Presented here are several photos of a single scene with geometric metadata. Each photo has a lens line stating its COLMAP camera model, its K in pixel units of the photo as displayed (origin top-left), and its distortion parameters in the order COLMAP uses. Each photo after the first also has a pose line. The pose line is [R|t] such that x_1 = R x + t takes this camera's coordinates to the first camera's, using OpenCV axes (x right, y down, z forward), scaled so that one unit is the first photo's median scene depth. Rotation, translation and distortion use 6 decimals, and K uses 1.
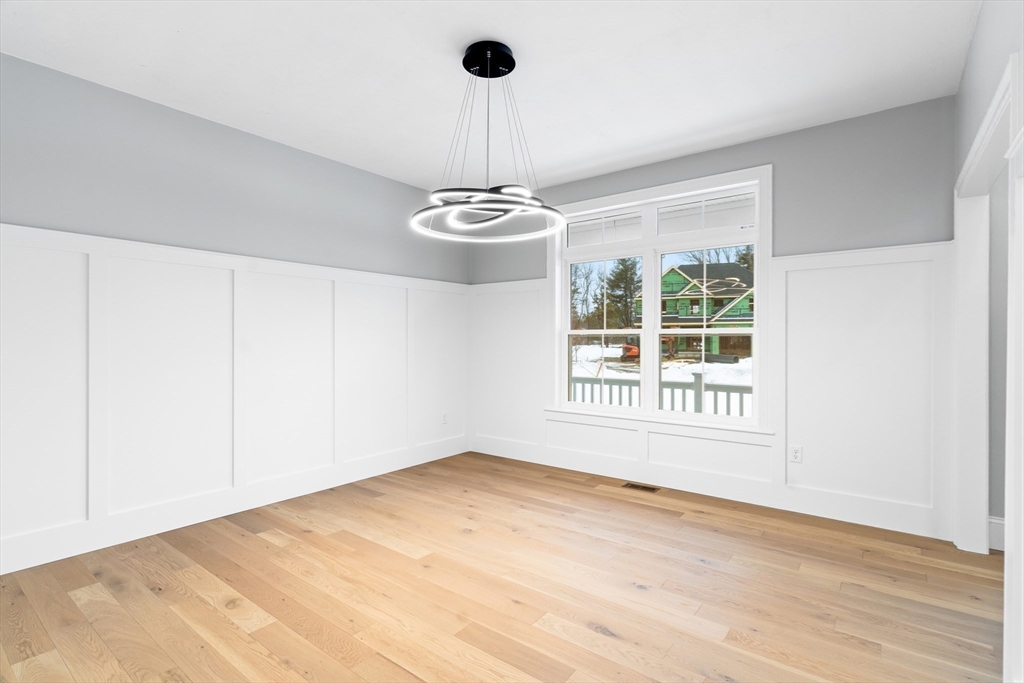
lens RADIAL K [[482.1, 0, 507.3], [0, 482.1, 352.5], [0, 0, 1]] dist [-0.000540, -0.000292]
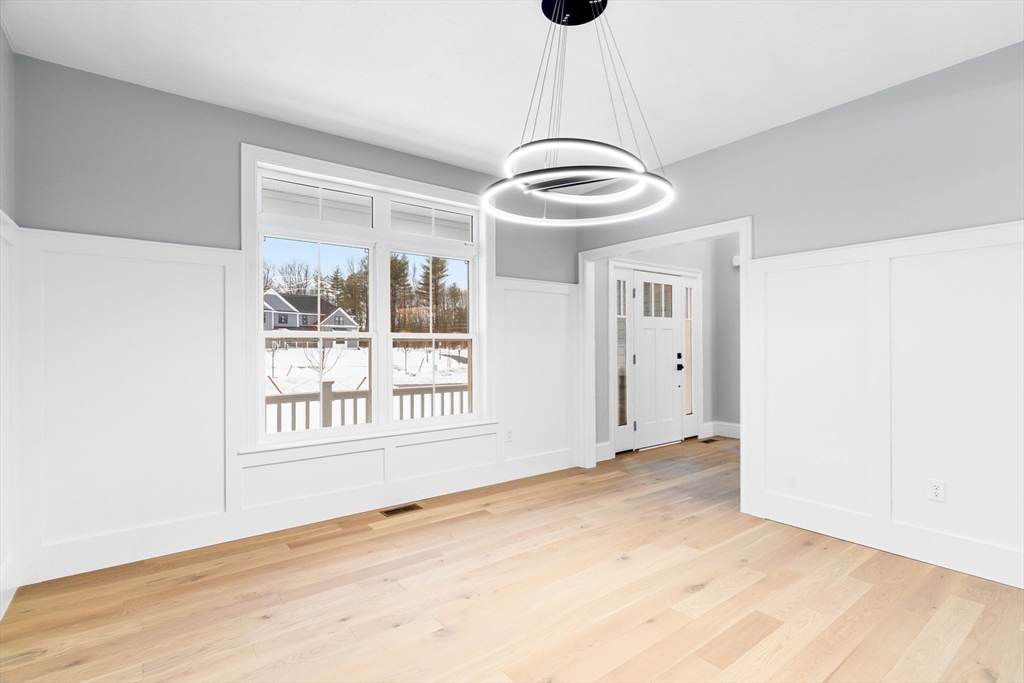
lens RADIAL K [[490.2, 0, 517.7], [0, 490.2, 333.8], [0, 0, 1]] dist [0.000831, 0.000448]
pose [[0.254589, 0.024299, 0.966744, -0.618928], [0.032129, 0.998920, -0.033568, -0.005798], [-0.966515, 0.039606, 0.253534, 0.631605]]
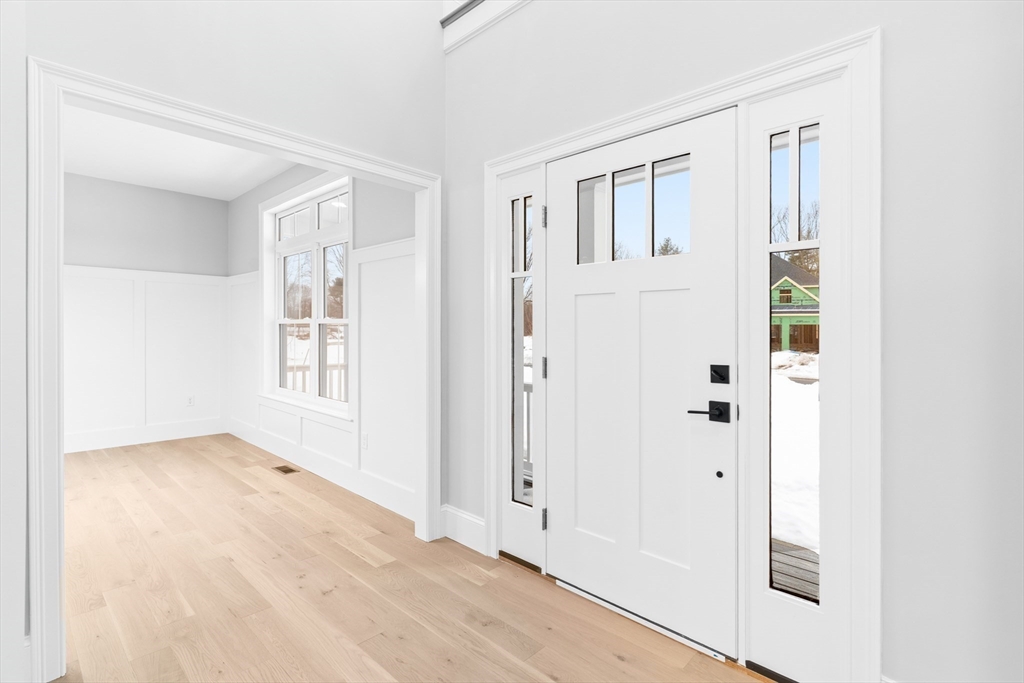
lens RADIAL K [[490.2, 0, 517.7], [0, 490.2, 333.8], [0, 0, 1]] dist [0.000831, 0.000448]
pose [[0.993976, 0.008386, -0.109275, 1.009674], [-0.010709, 0.999728, -0.020695, 0.001812], [0.109072, 0.021741, 0.993796, -0.008580]]
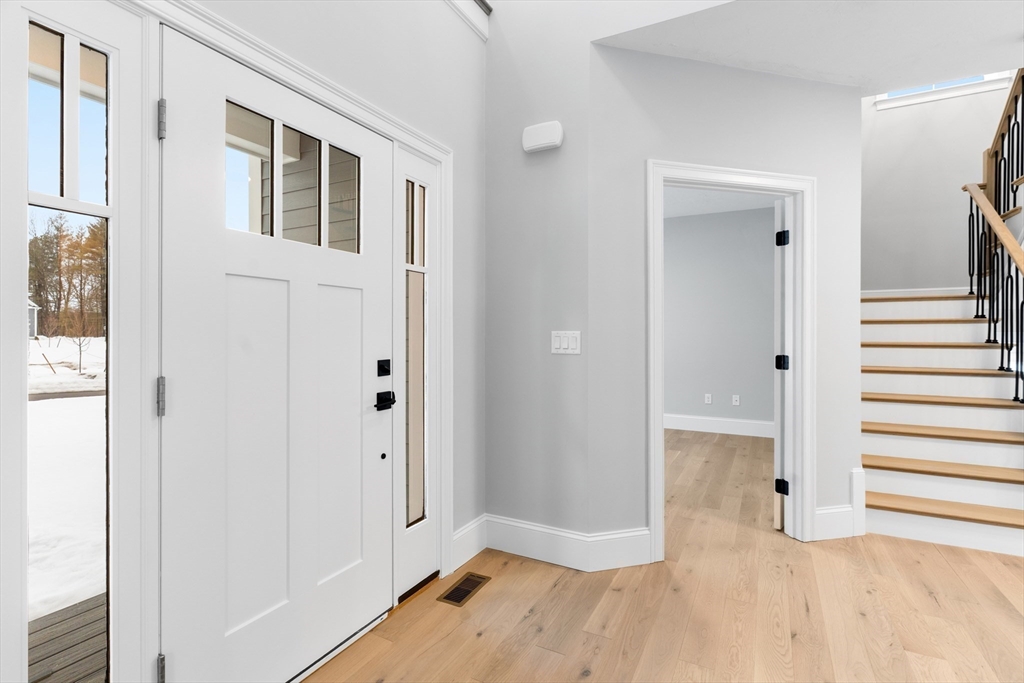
lens RADIAL K [[478.5, 0, 498.9], [0, 478.5, 334.6], [0, 0, 1]] dist [0.003622, 0.000906]
pose [[-0.136247, 0.003658, 0.990668, 0.580941], [0.029979, 0.999550, 0.000432, -0.004563], [-0.990221, 0.029758, -0.136296, 0.464931]]
